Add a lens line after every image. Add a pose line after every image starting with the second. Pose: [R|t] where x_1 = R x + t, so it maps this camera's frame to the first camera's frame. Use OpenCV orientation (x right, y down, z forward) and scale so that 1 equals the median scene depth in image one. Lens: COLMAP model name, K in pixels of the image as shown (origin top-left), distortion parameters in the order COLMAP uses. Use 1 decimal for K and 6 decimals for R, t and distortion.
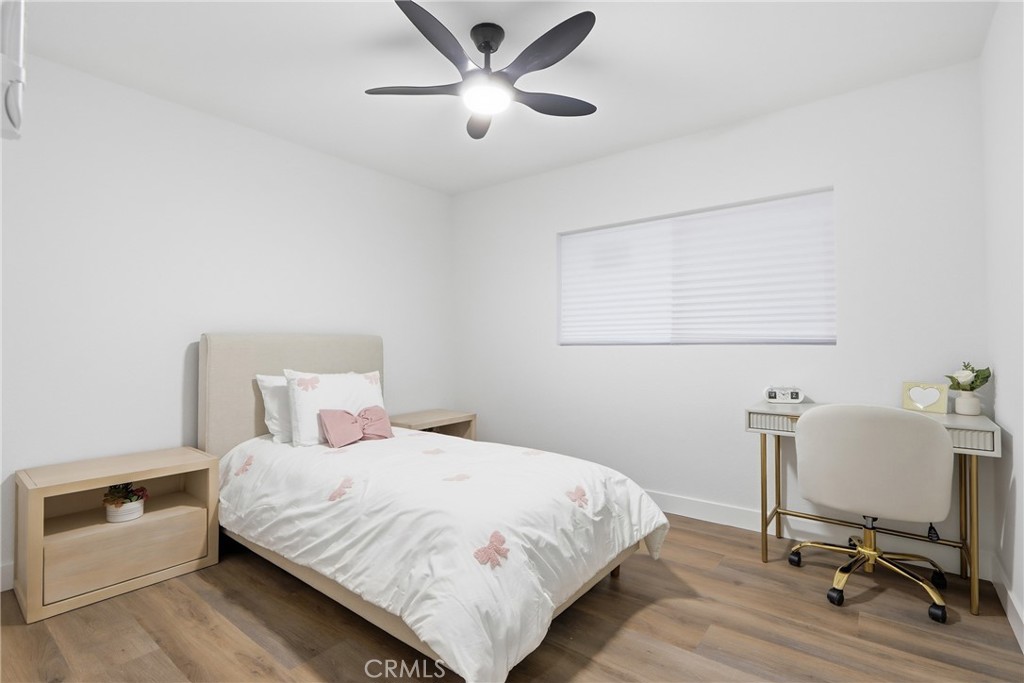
lens RADIAL K [[477.2, 0, 513.5], [0, 477.2, 348.6], [0, 0, 1]] dist [-0.001212, -0.000319]
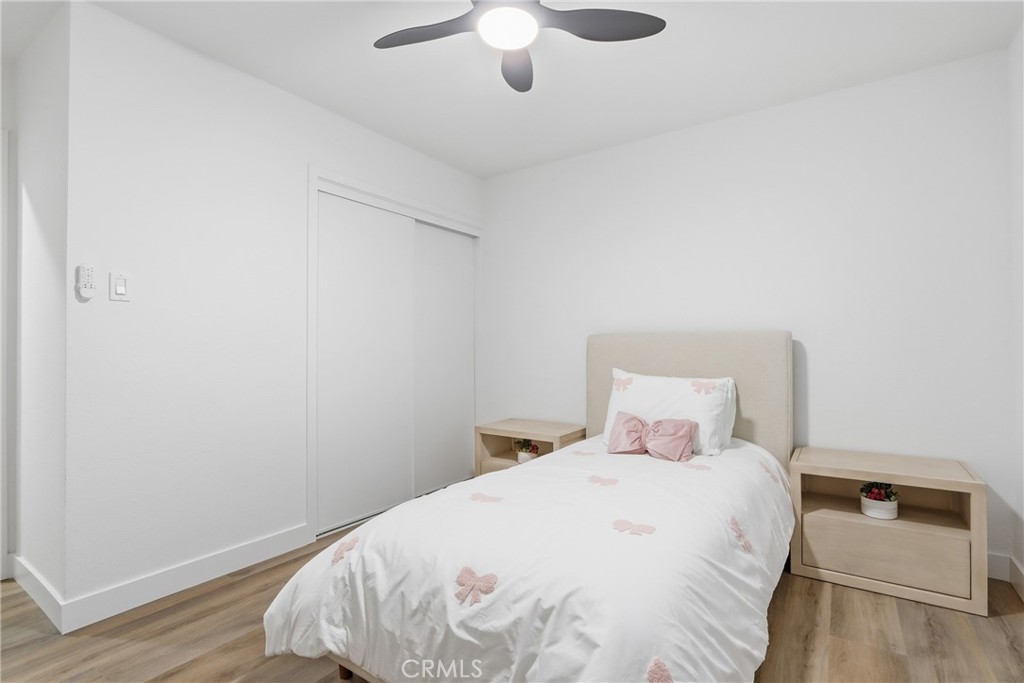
lens RADIAL K [[477.2, 0, 513.5], [0, 477.2, 348.6], [0, 0, 1]] dist [-0.001212, -0.000319]
pose [[0.046898, 0.002244, -0.998897, 0.684009], [0.003188, 0.999992, 0.002396, -0.002824], [0.998895, -0.003297, 0.046891, 0.915288]]
